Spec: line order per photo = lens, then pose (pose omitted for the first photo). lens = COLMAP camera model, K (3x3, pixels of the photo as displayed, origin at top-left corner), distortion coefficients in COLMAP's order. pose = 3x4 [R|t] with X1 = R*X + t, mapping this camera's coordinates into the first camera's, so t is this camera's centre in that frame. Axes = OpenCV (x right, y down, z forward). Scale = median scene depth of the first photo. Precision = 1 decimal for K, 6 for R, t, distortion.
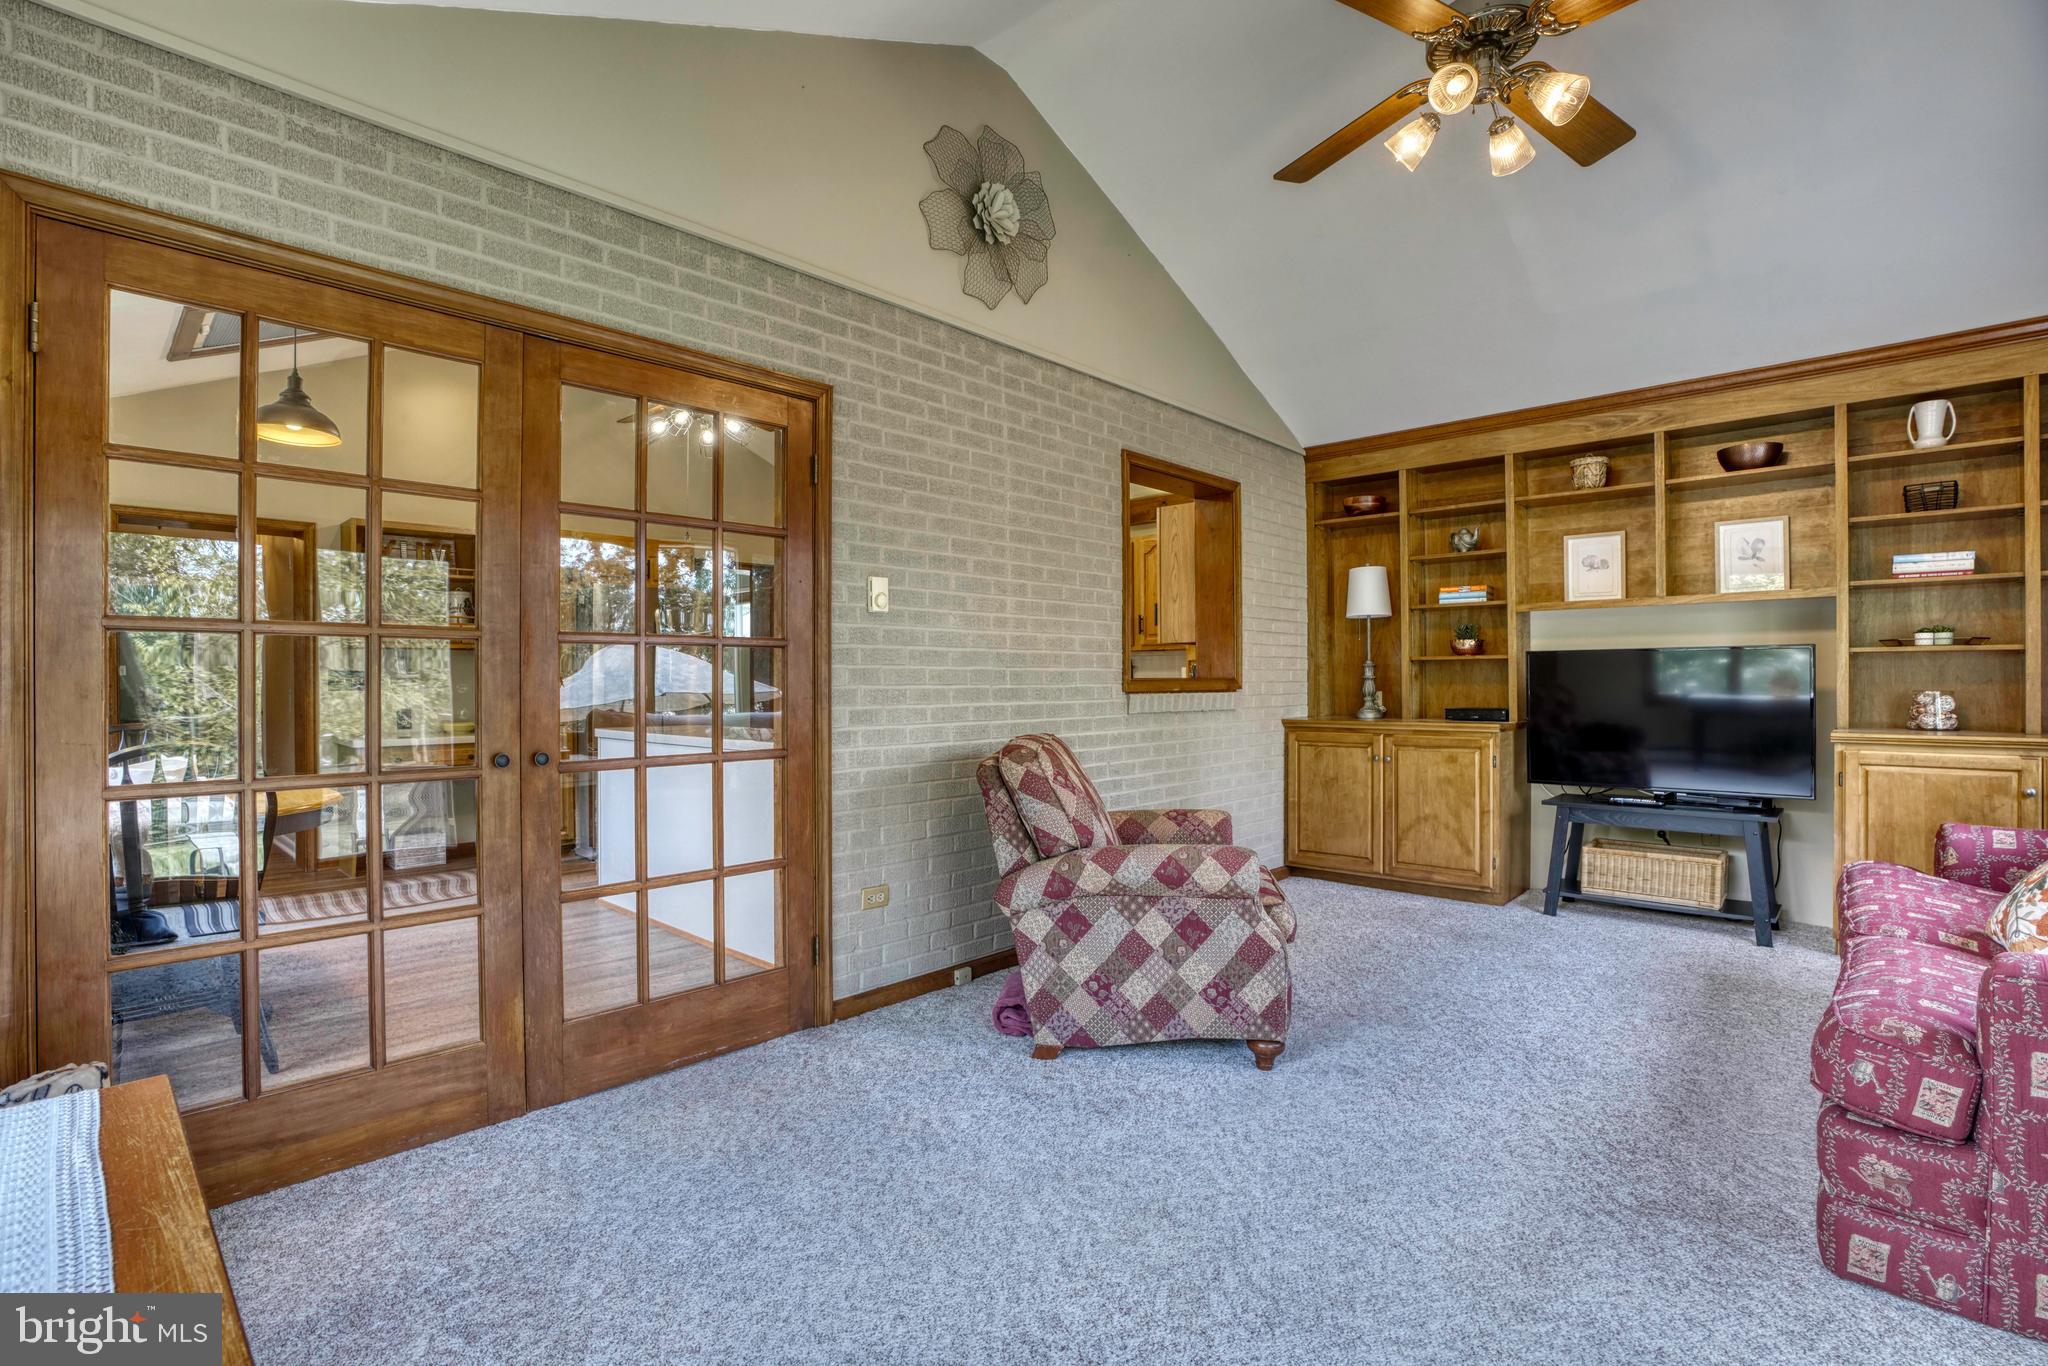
lens RADIAL K [[961.6, 0, 1009.0], [0, 961.6, 696.5], [0, 0, 1]] dist [-0.072246, 0.028416]
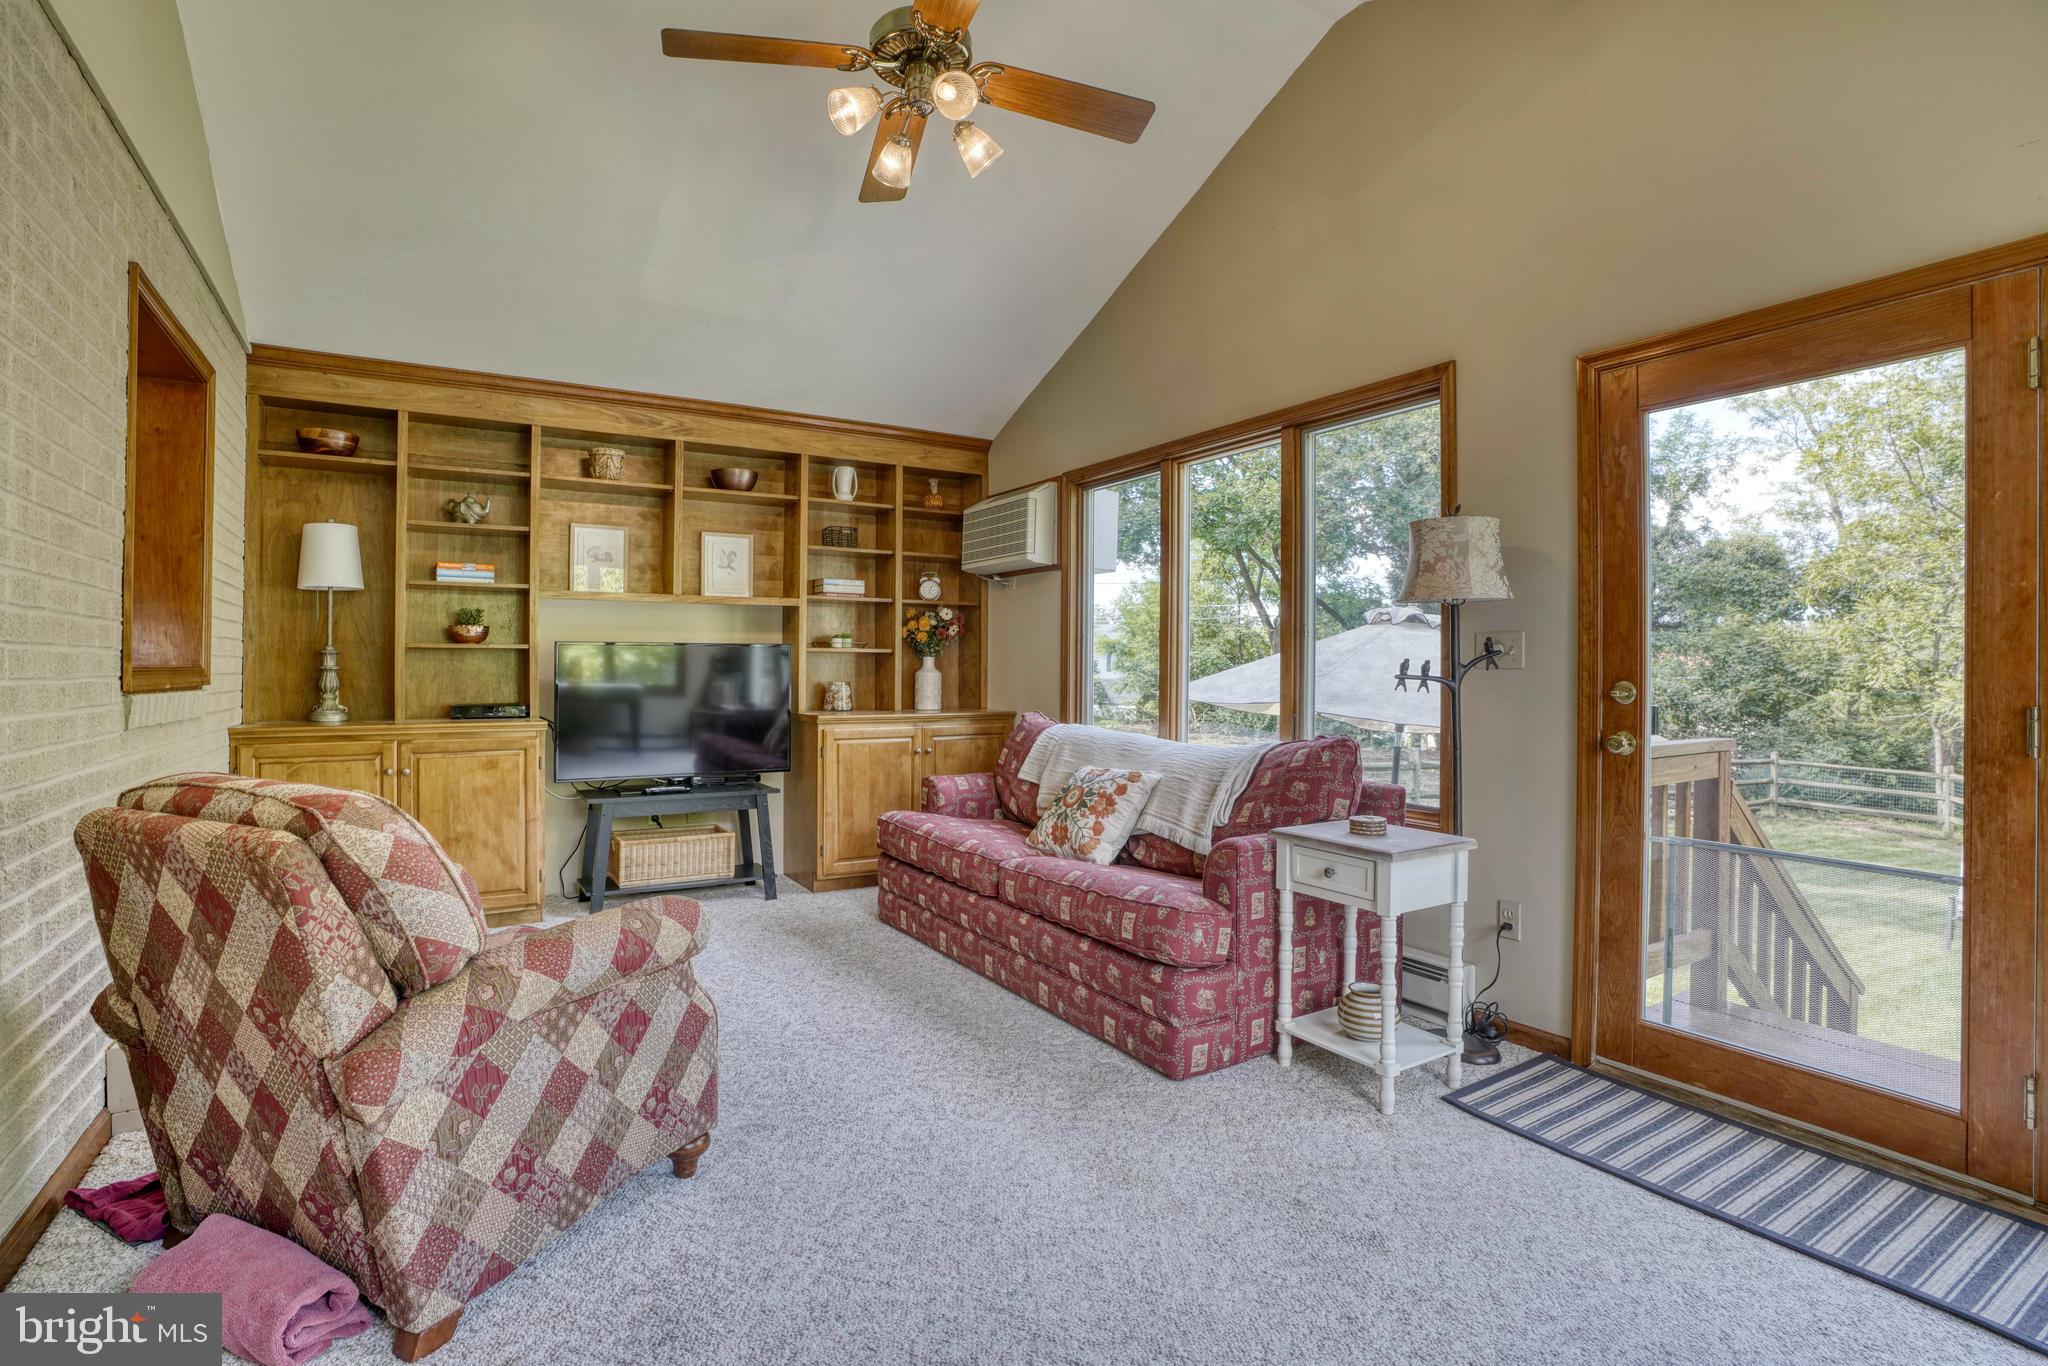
lens RADIAL K [[966.9, 0, 1024.0], [0, 966.9, 683.0], [0, 0, 1]] dist [-0.075559, 0.035721]
pose [[0.263122, -0.005446, 0.964747, -0.263505], [0.011439, 0.999931, 0.002525, -0.004888], [-0.964695, 0.010371, 0.263166, 0.347560]]
